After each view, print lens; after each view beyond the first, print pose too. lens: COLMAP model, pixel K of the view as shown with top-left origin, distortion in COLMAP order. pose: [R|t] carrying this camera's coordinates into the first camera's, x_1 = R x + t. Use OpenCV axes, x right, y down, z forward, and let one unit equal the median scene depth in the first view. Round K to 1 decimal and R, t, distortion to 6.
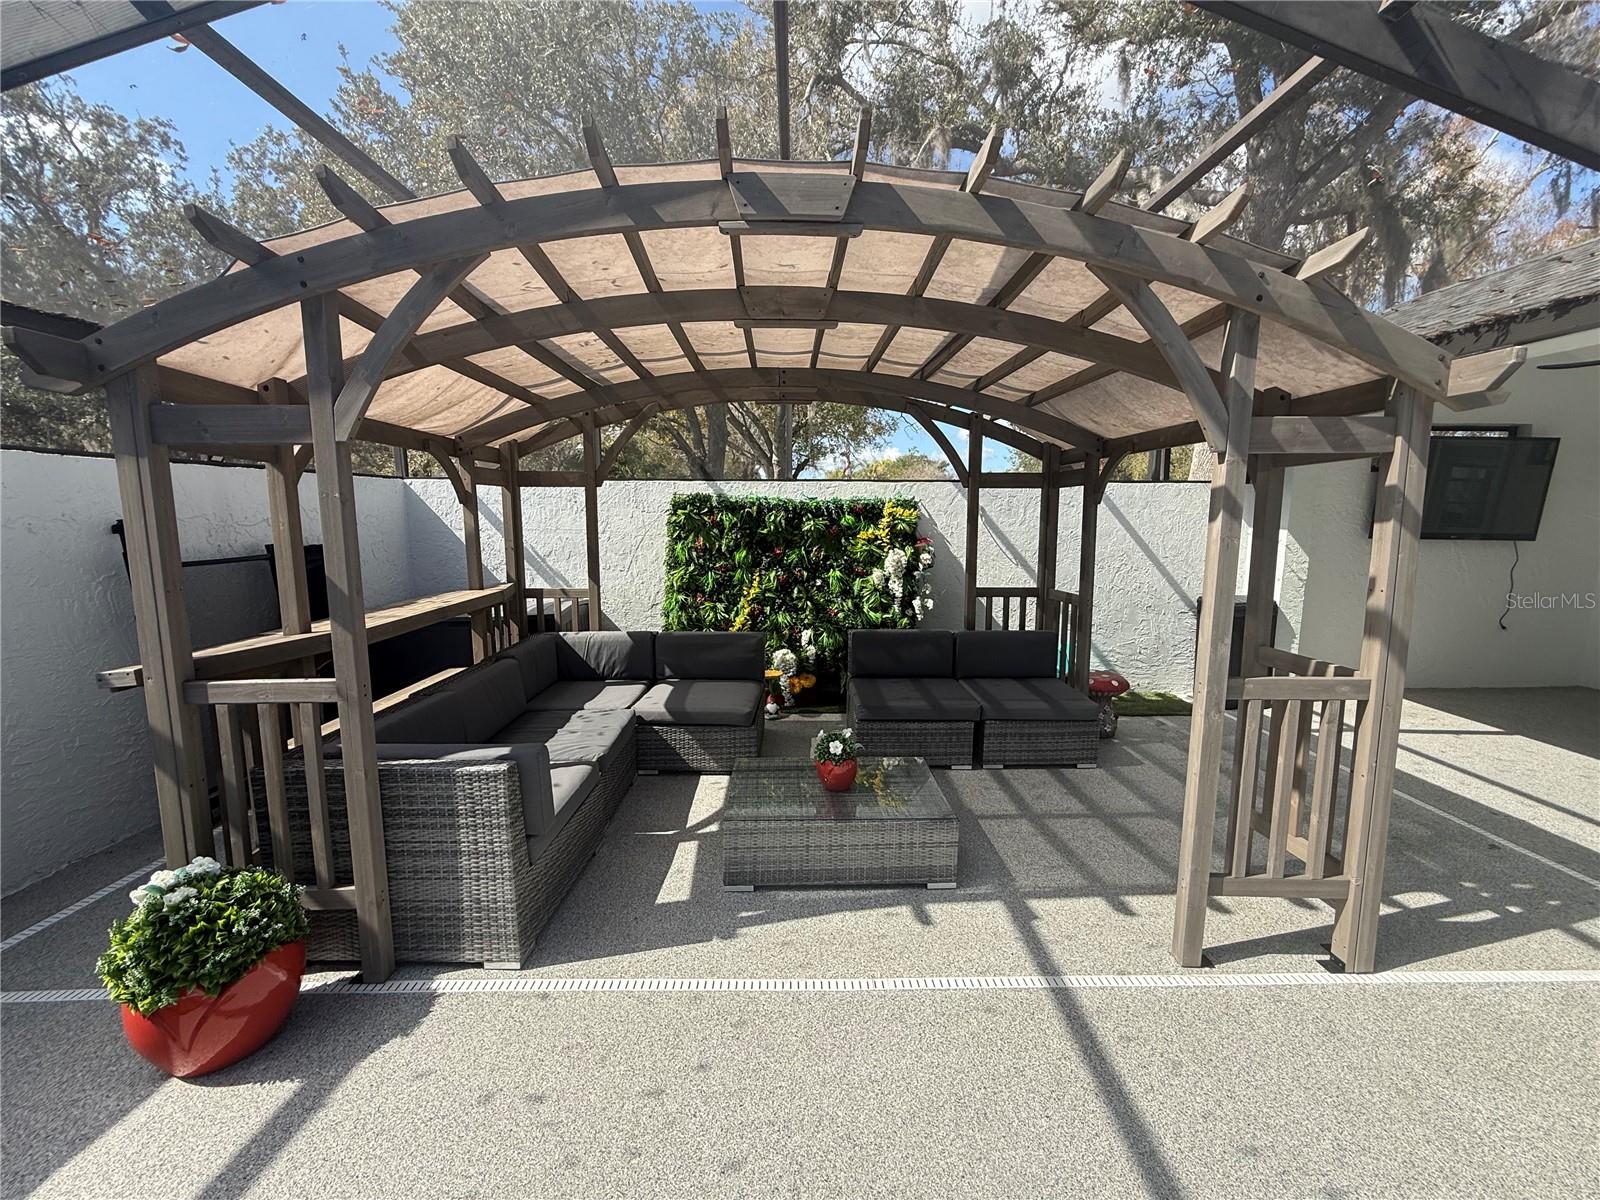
lens RADIAL K [[638.8, 0, 800.0], [0, 638.8, 600.0], [0, 0, 1]] dist [0.000332, 0.000145]
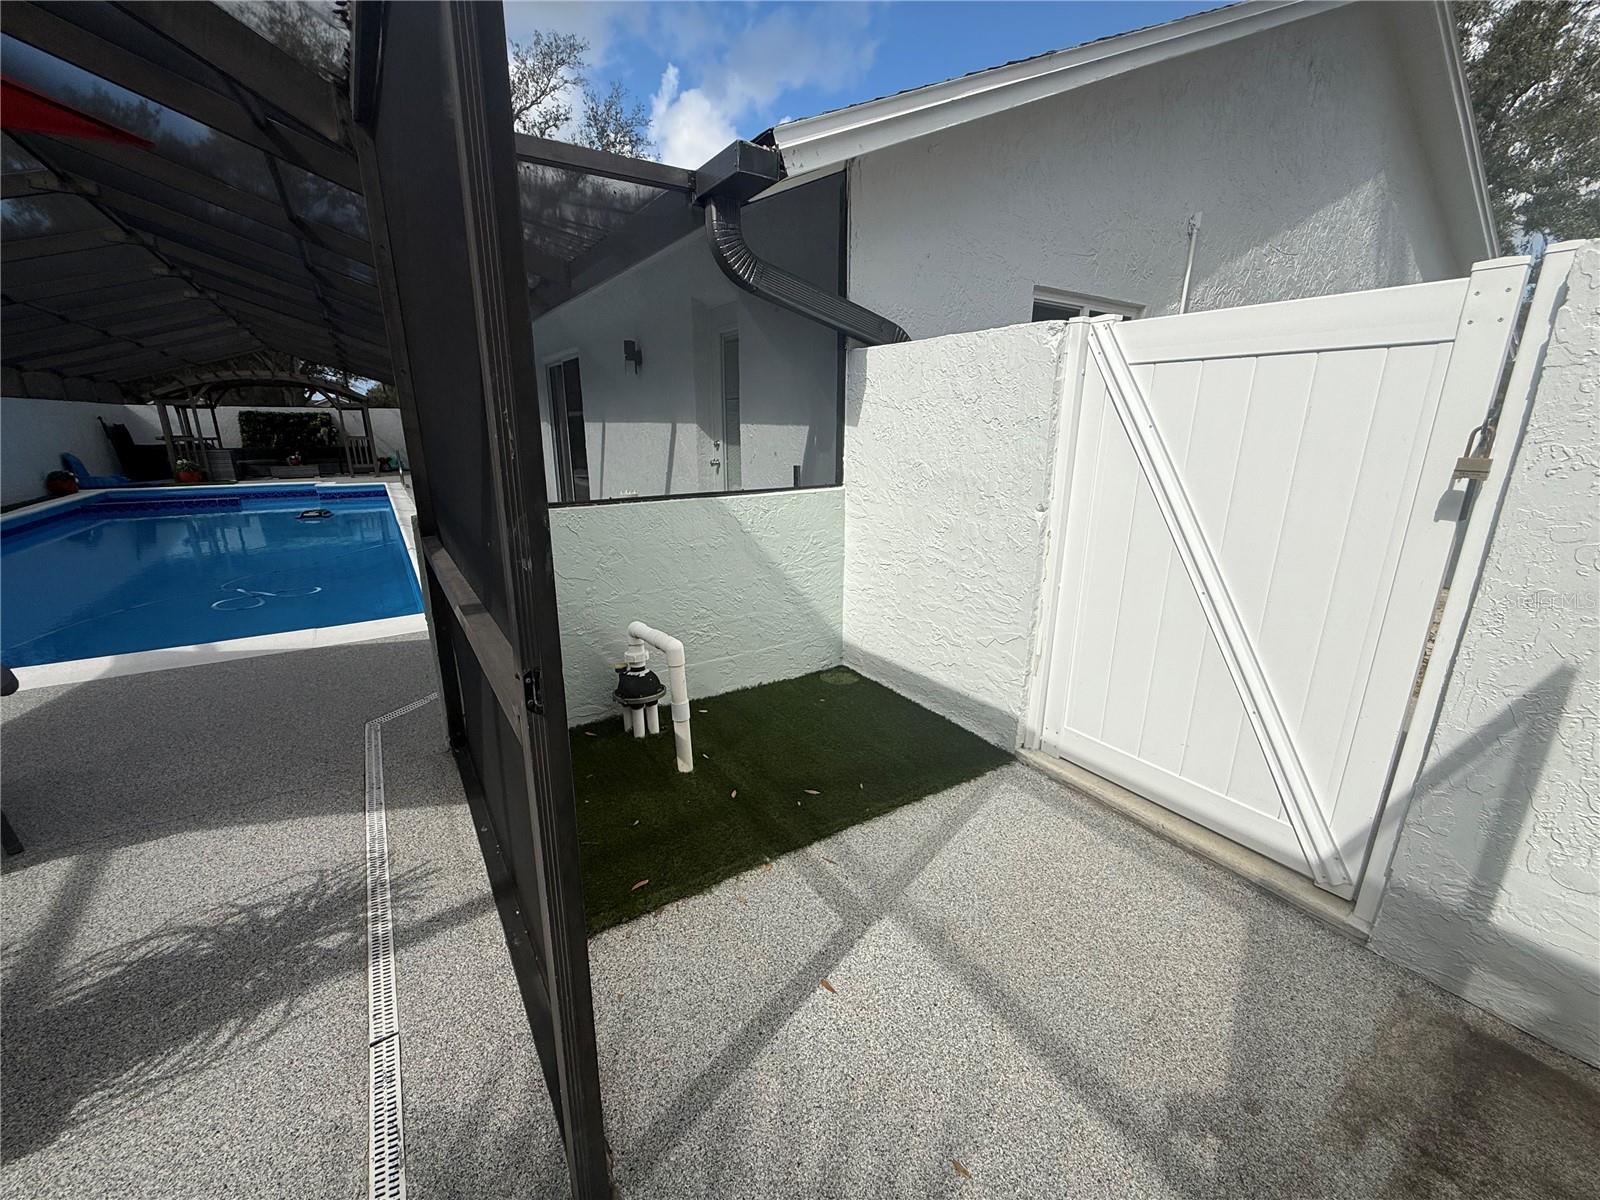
lens RADIAL K [[638.8, 0, 800.0], [0, 638.8, 600.0], [0, 0, 1]] dist [0.000332, 0.000145]
pose [[0.844737, -0.141969, 0.516009, 0.568526], [0.074449, 0.985971, 0.149392, 0.724570], [-0.529979, -0.087781, 0.843455, -4.735979]]
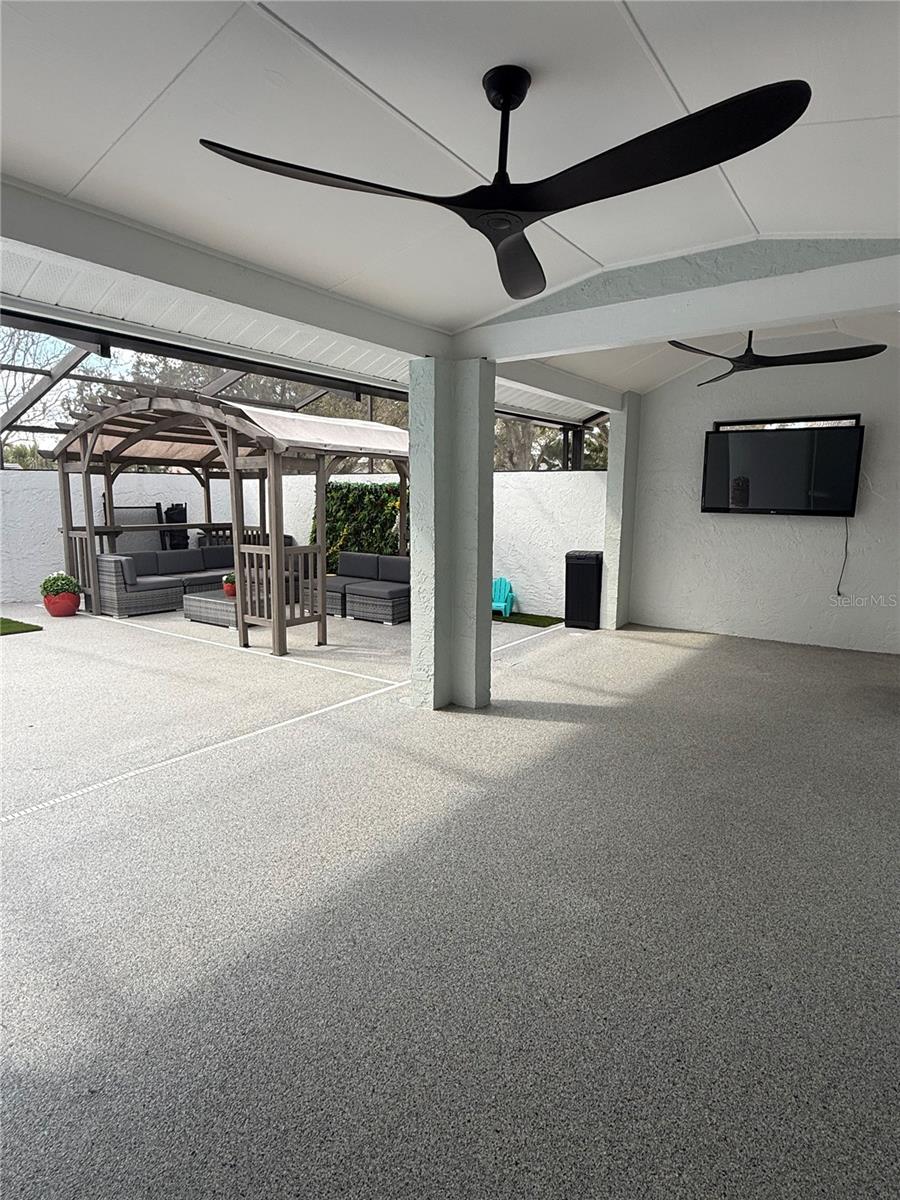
lens RADIAL K [[647.7, 0, 450.0], [0, 647.7, 600.0], [0, 0, 1]] dist [0.003691, -0.001622]
pose [[0.809272, 0.097860, -0.579226, 1.774024], [-0.085243, 0.995153, 0.049033, 0.081095], [0.581217, 0.009694, 0.813691, -0.484661]]
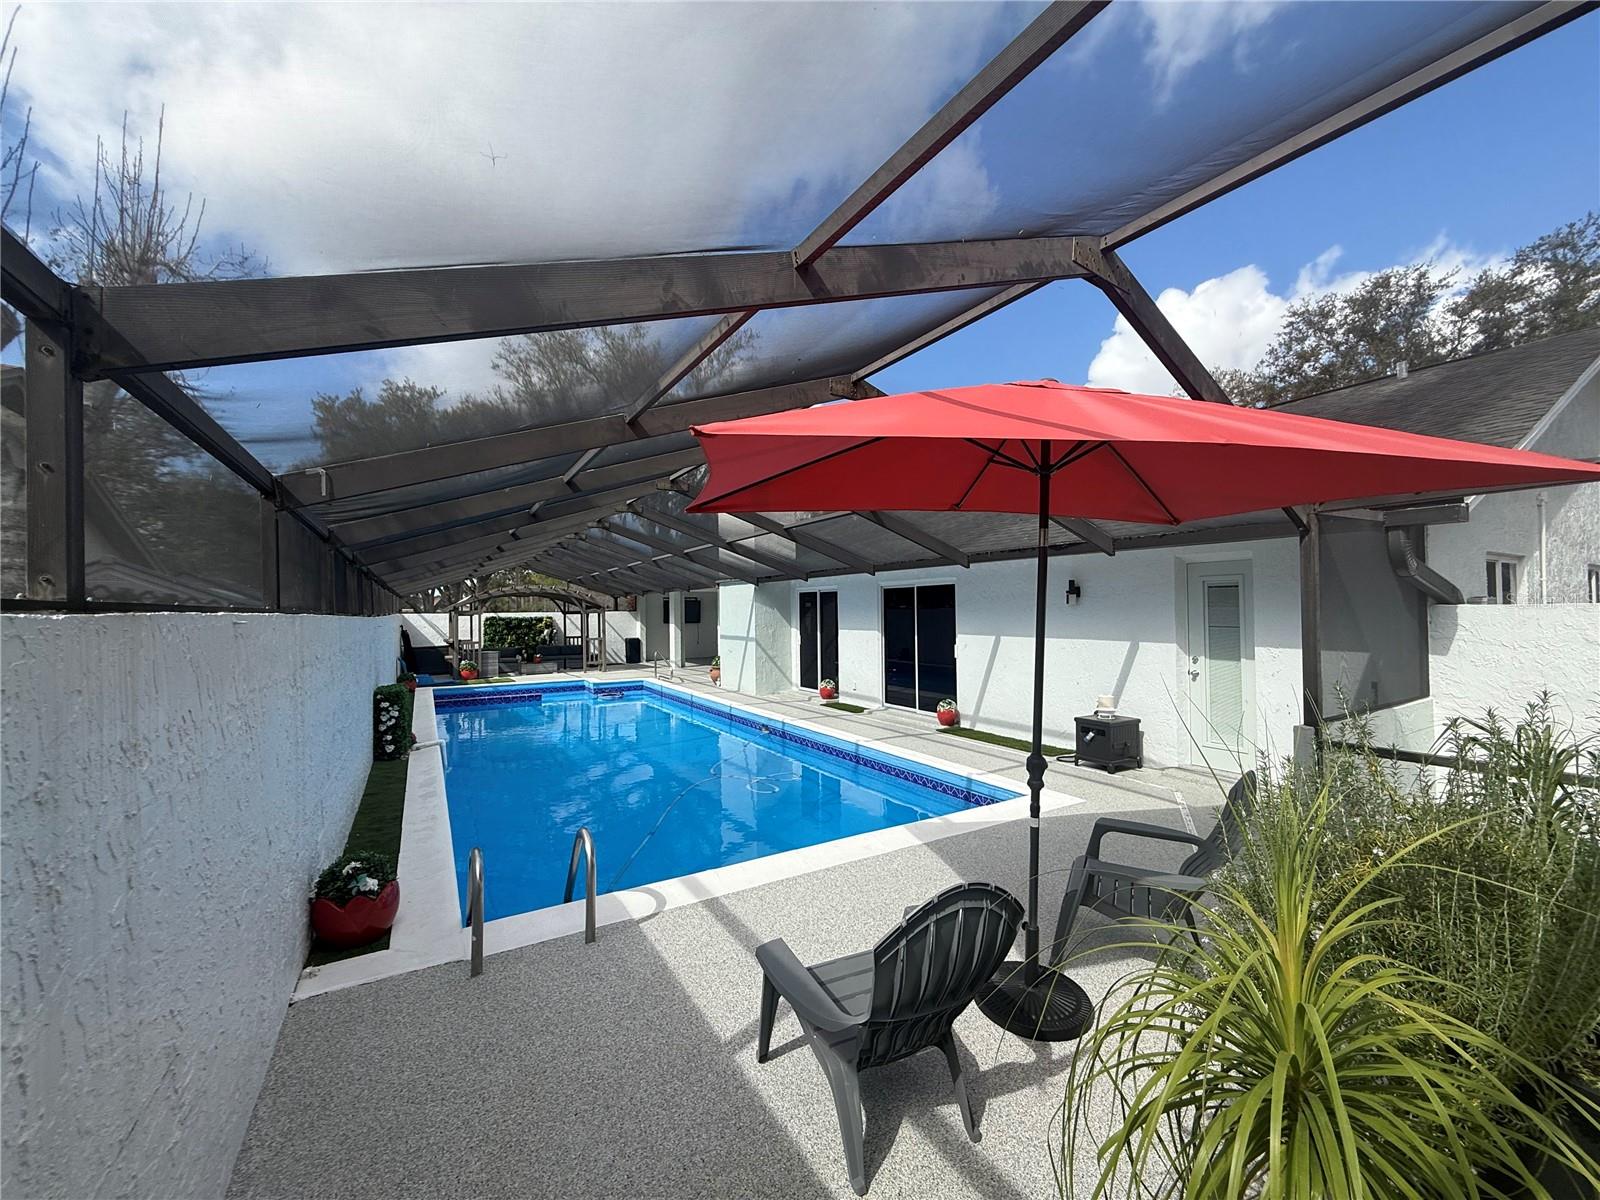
lens RADIAL K [[638.8, 0, 800.0], [0, 638.8, 600.0], [0, 0, 1]] dist [0.000332, 0.000145]
pose [[0.869862, -0.005501, 0.493265, -0.616908], [0.083519, 0.987144, -0.136274, 0.581350], [-0.486174, 0.159736, 0.859139, -4.493604]]
